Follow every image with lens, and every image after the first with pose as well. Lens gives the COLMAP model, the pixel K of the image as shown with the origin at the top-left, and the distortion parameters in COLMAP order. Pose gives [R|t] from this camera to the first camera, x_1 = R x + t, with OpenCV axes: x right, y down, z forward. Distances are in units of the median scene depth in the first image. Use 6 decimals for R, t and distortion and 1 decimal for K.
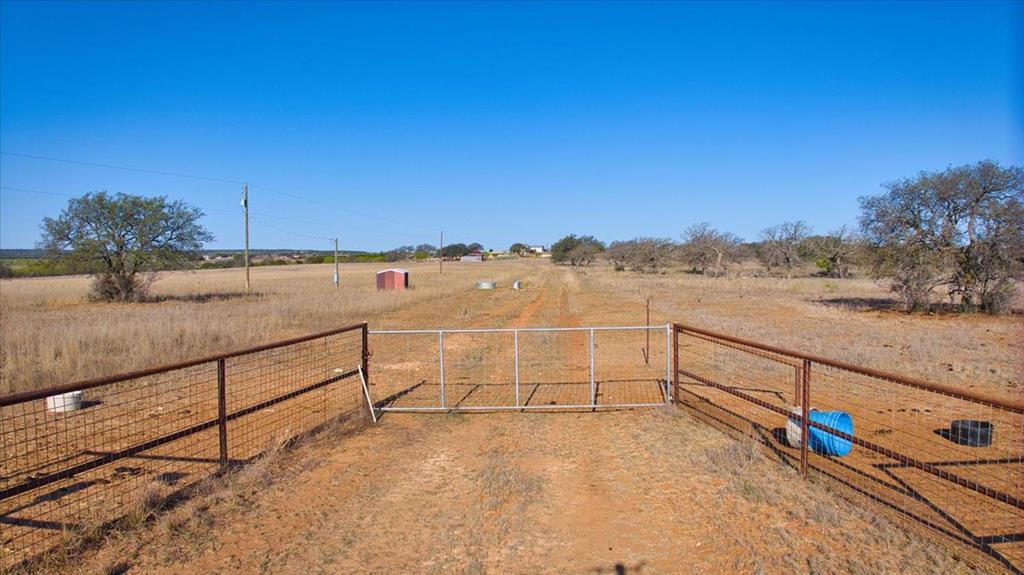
lens RADIAL K [[723.3, 0, 511.5], [0, 723.3, 286.3], [0, 0, 1]] dist [-0.098277, -0.020153]
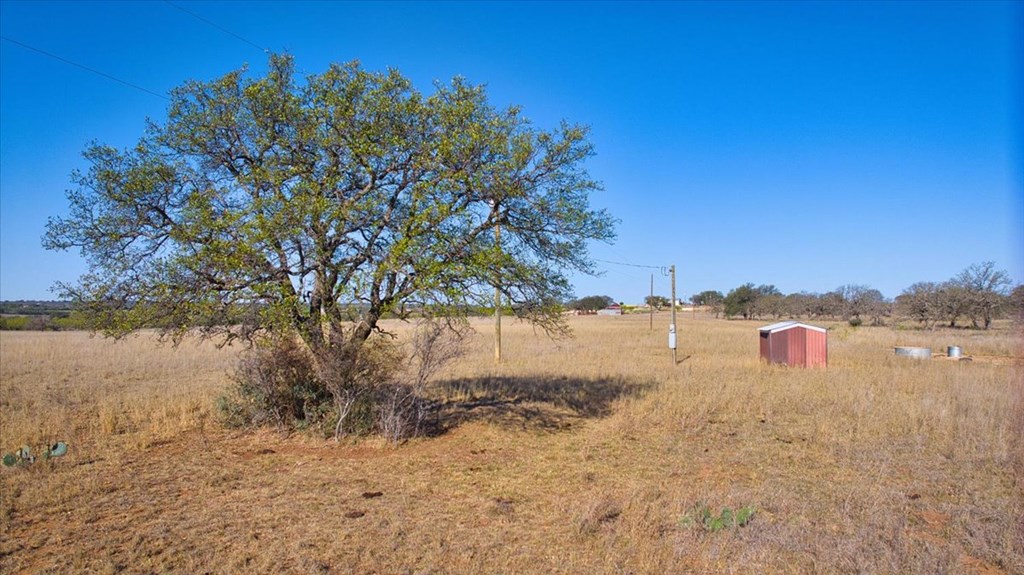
lens RADIAL K [[723.3, 0, 512.3], [0, 723.3, 286.1], [0, 0, 1]] dist [-0.098277, -0.020153]
pose [[0.991560, -0.001694, -0.129638, -0.082875], [-0.008114, 0.997144, -0.075092, -0.003075], [0.129395, 0.075510, 0.988714, 0.132189]]
